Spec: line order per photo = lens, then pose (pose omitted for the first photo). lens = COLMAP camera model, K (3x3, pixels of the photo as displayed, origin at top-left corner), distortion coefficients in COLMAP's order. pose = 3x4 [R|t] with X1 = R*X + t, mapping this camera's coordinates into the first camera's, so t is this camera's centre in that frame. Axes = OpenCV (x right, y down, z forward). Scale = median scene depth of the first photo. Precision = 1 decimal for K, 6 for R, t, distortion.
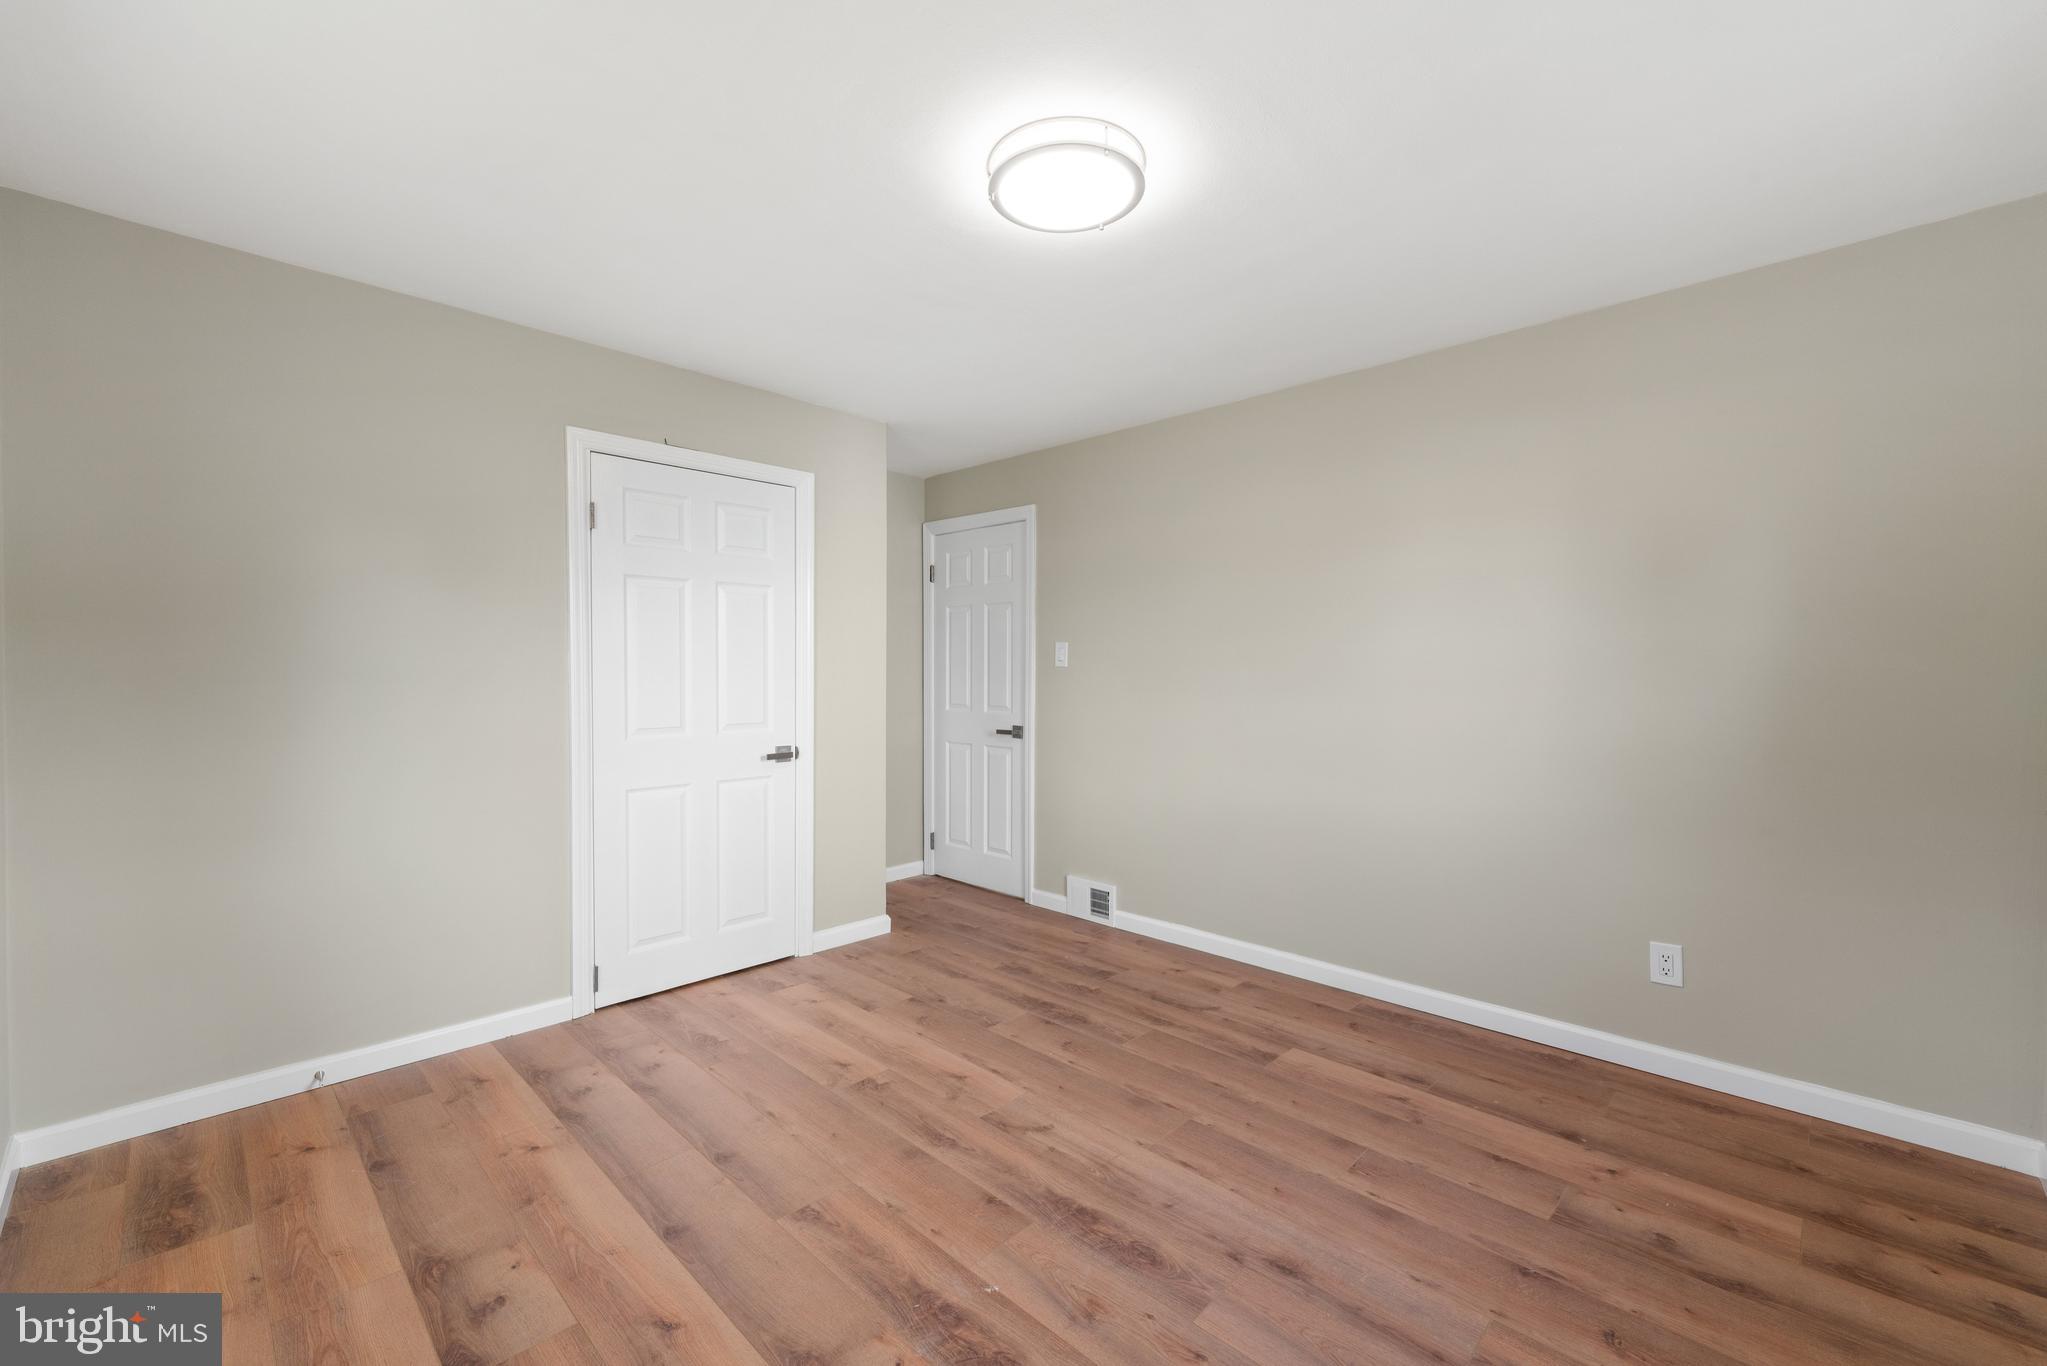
lens RADIAL K [[833.7, 0, 1005.1], [0, 833.7, 679.3], [0, 0, 1]] dist [-0.001428, -0.000545]
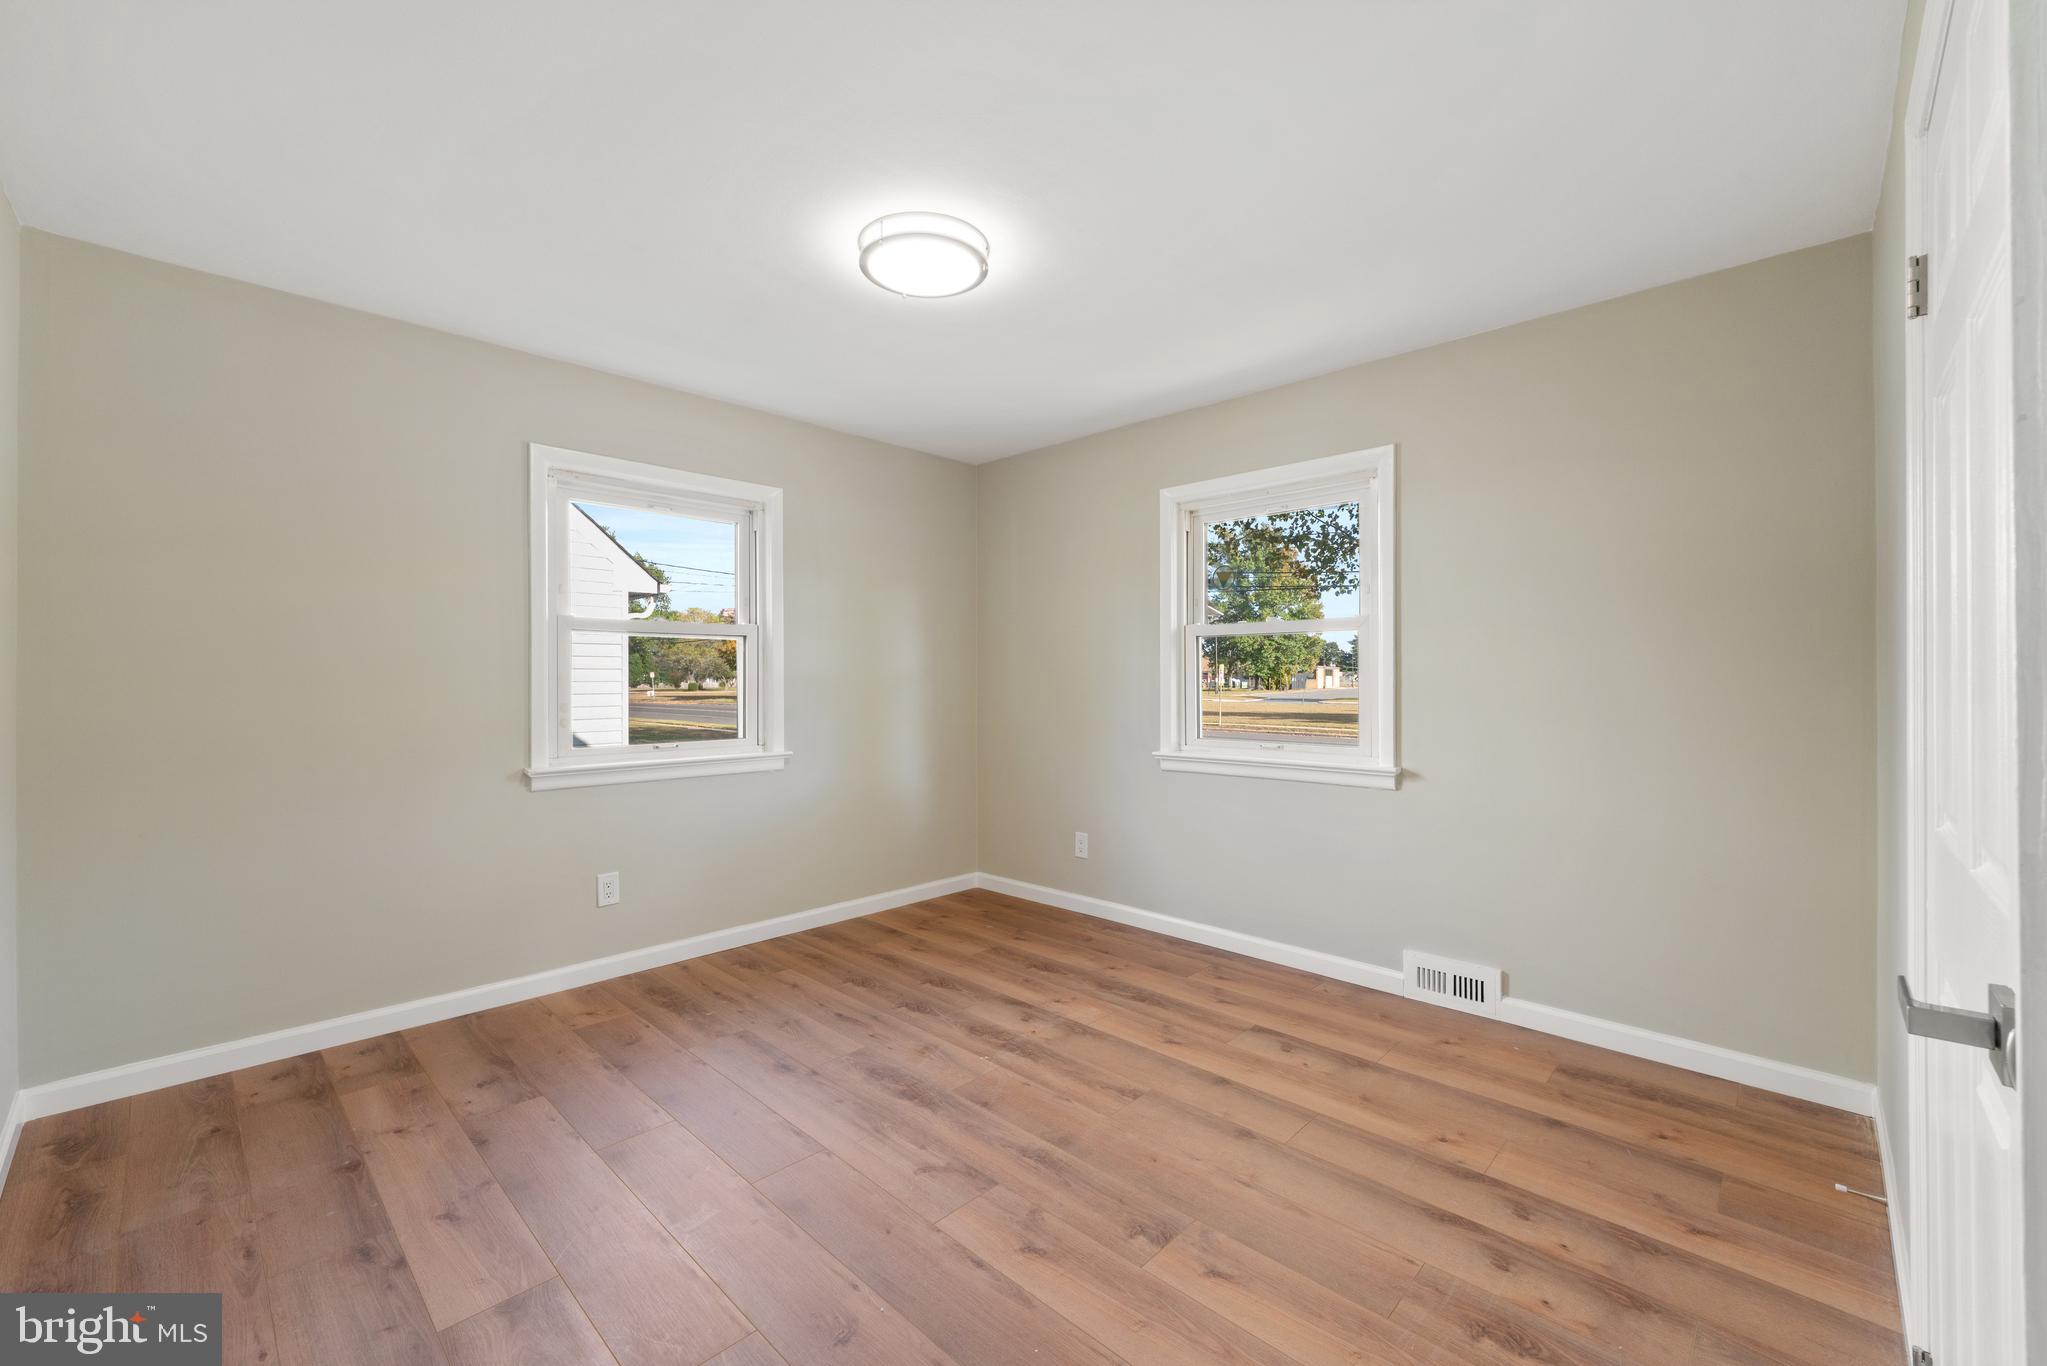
lens RADIAL K [[833.7, 0, 1005.1], [0, 833.7, 679.3], [0, 0, 1]] dist [-0.001428, -0.000545]
pose [[-0.999979, -0.002034, -0.006181, -0.034529], [-0.002105, 0.999931, 0.011517, 0.001210], [0.006158, 0.011530, -0.999915, 2.029750]]
